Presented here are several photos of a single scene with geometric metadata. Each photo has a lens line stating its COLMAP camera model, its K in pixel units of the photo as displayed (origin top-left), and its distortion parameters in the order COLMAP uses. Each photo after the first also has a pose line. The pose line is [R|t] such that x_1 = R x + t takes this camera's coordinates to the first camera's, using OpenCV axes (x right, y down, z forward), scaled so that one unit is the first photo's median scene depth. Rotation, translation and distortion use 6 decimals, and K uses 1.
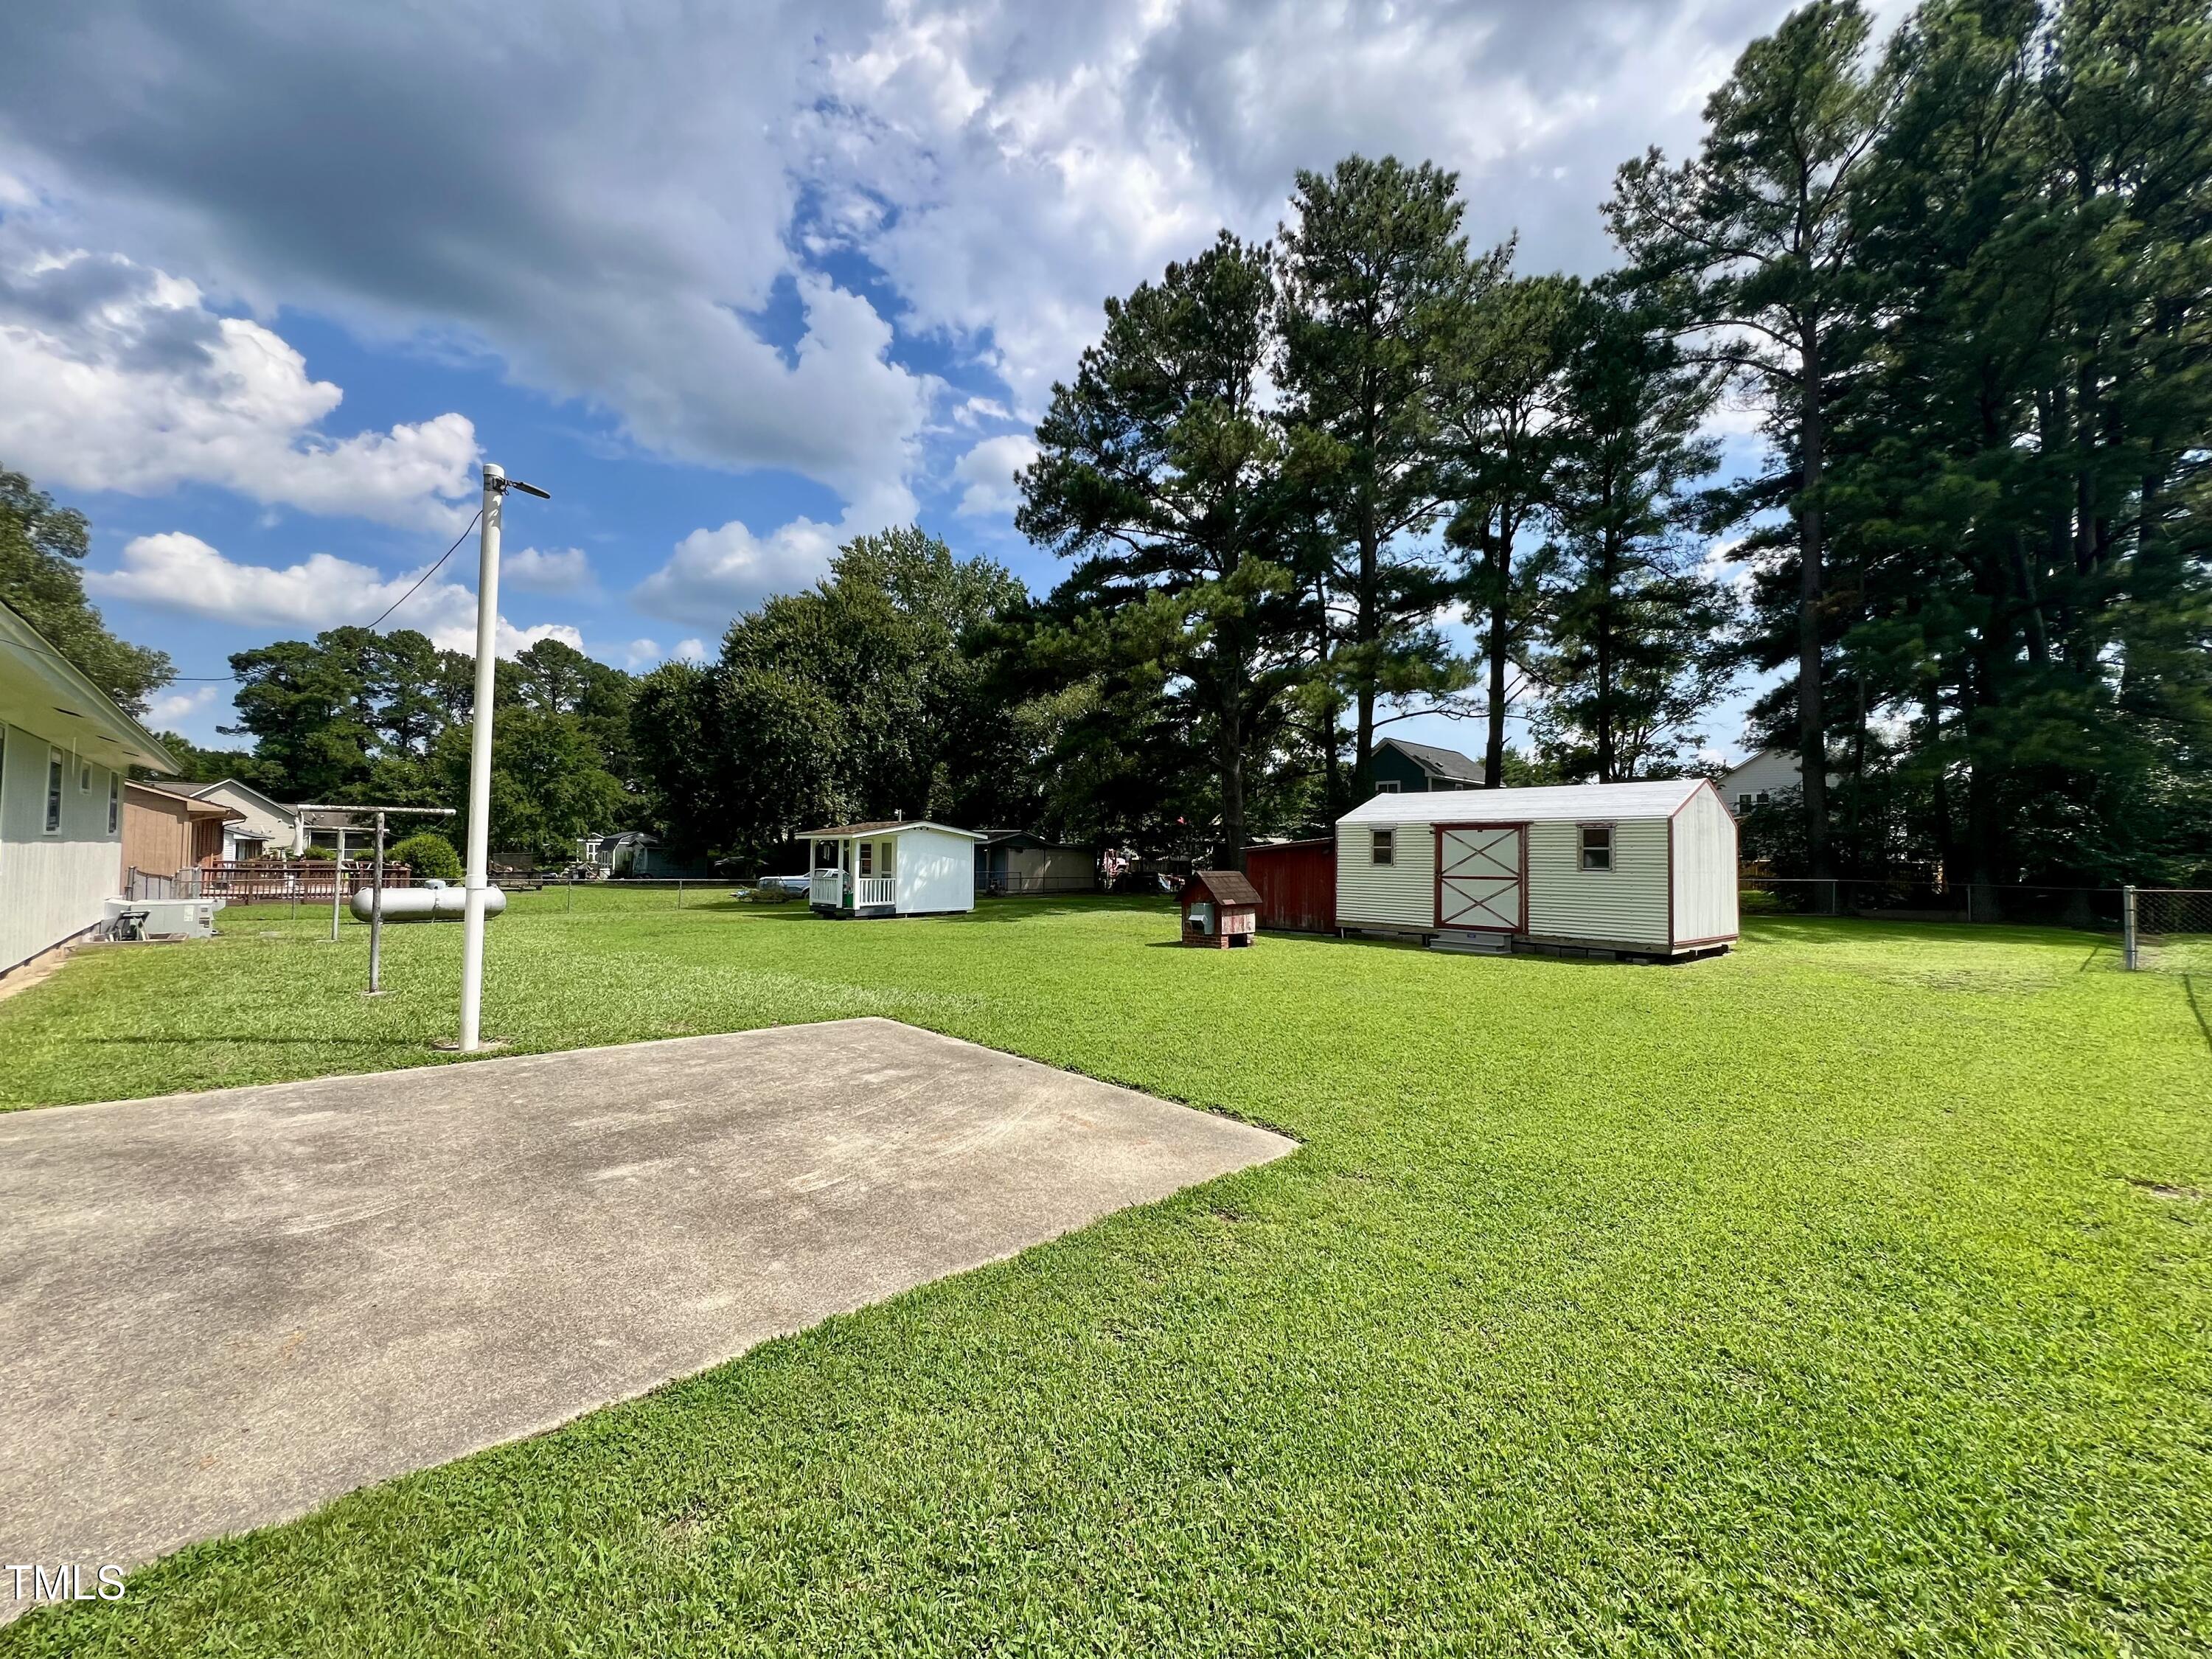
lens RADIAL K [[899.1, 0, 1099.3], [0, 899.1, 830.0], [0, 0, 1]] dist [-0.003428, 0.000433]
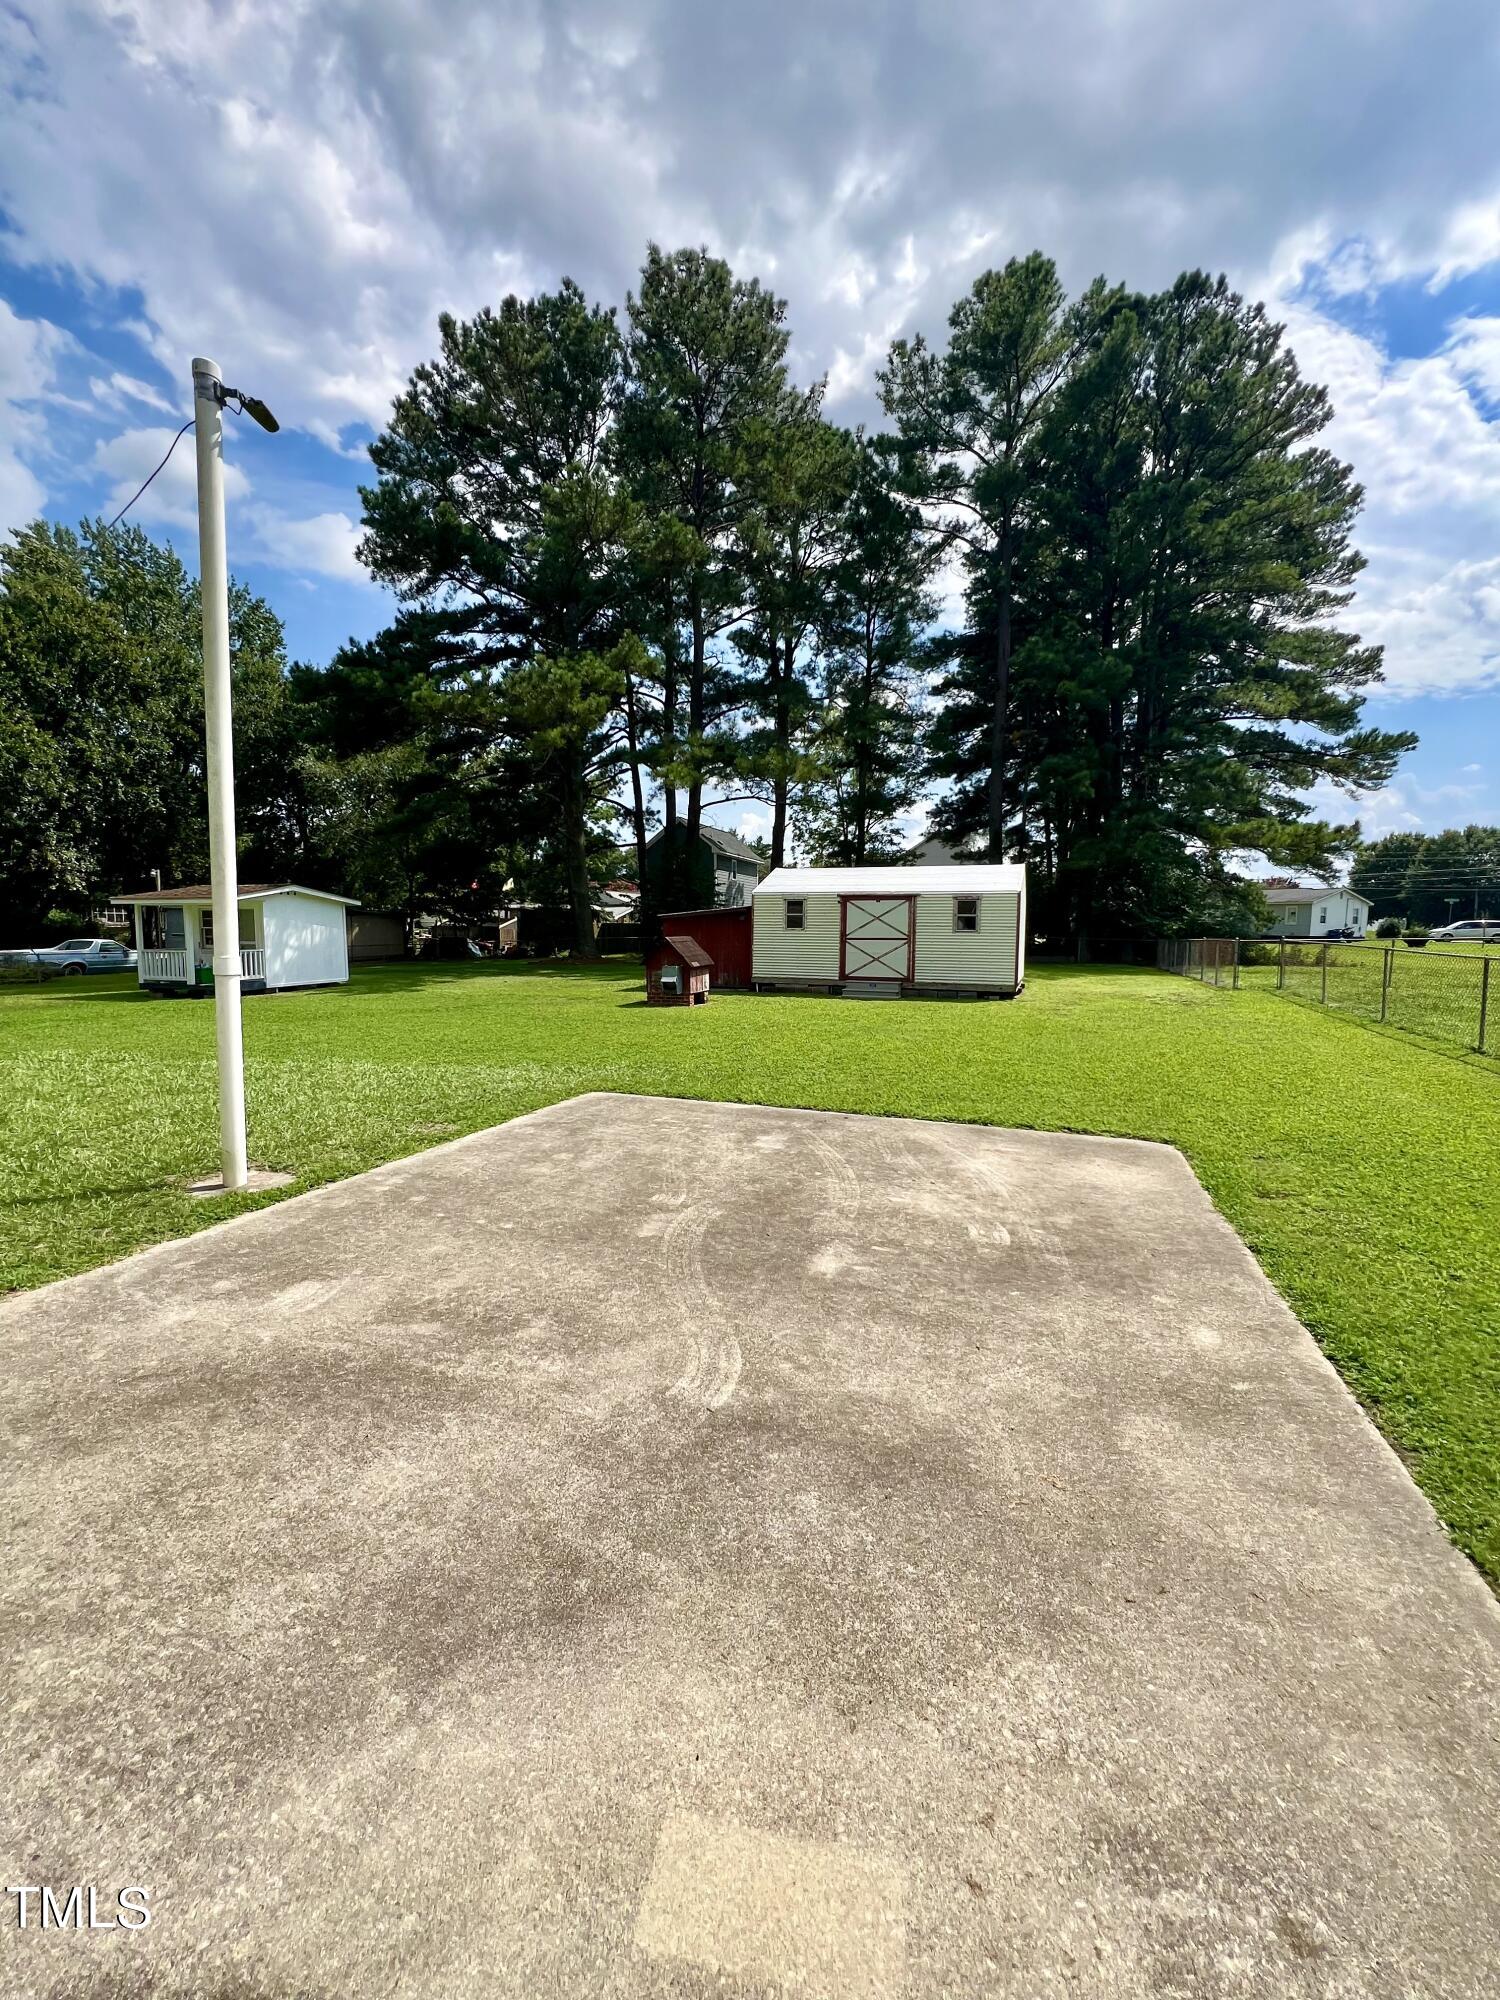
lens RADIAL K [[812.9, 0, 750.0], [0, 812.9, 1000.0], [0, 0, 1]] dist [-0.003428, 0.000433]
pose [[0.878550, -0.050706, 0.474950, -0.251481], [-0.009474, 0.992304, 0.123464, -0.000304], [-0.477556, -0.112969, 0.871309, 0.081432]]
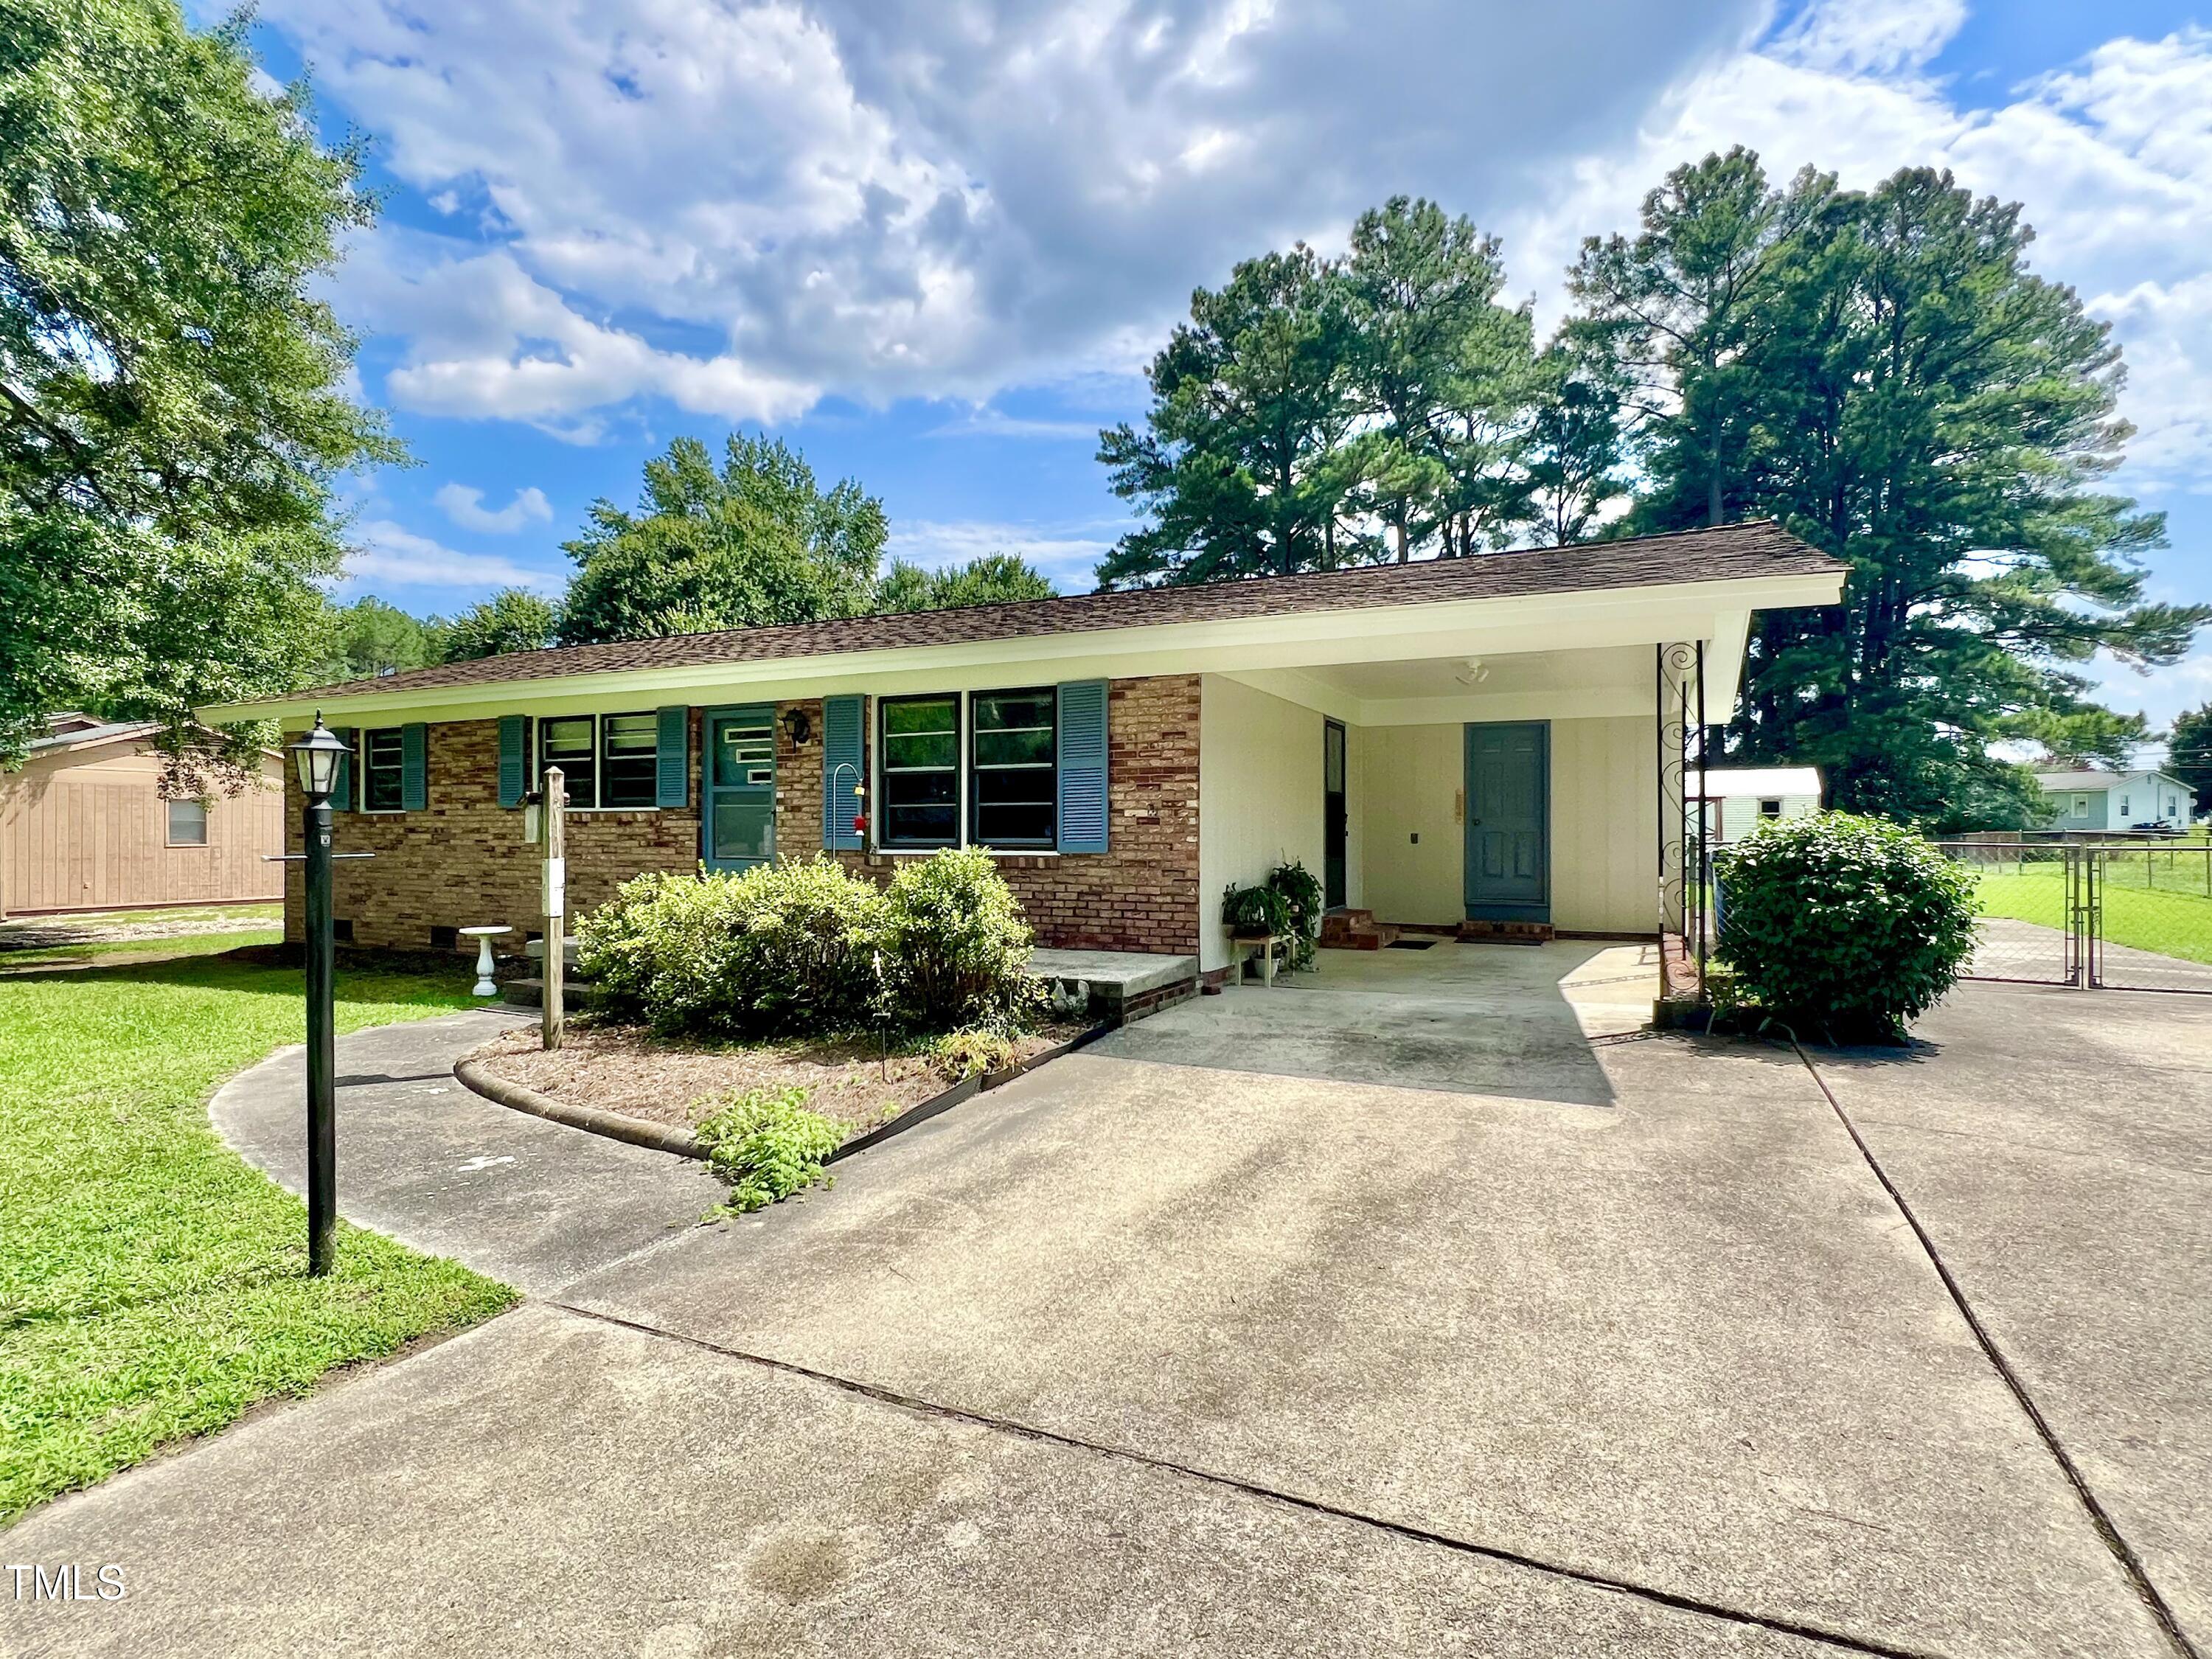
lens RADIAL K [[1095.4, 0, 1106.0], [0, 1095.4, 829.5], [0, 0, 1]] dist [-0.014398, -0.000509]
pose [[0.939157, -0.017125, 0.343061, -0.901162], [0.005844, 0.999409, 0.033889, -0.017950], [-0.343438, -0.029822, 0.938702, -0.272434]]
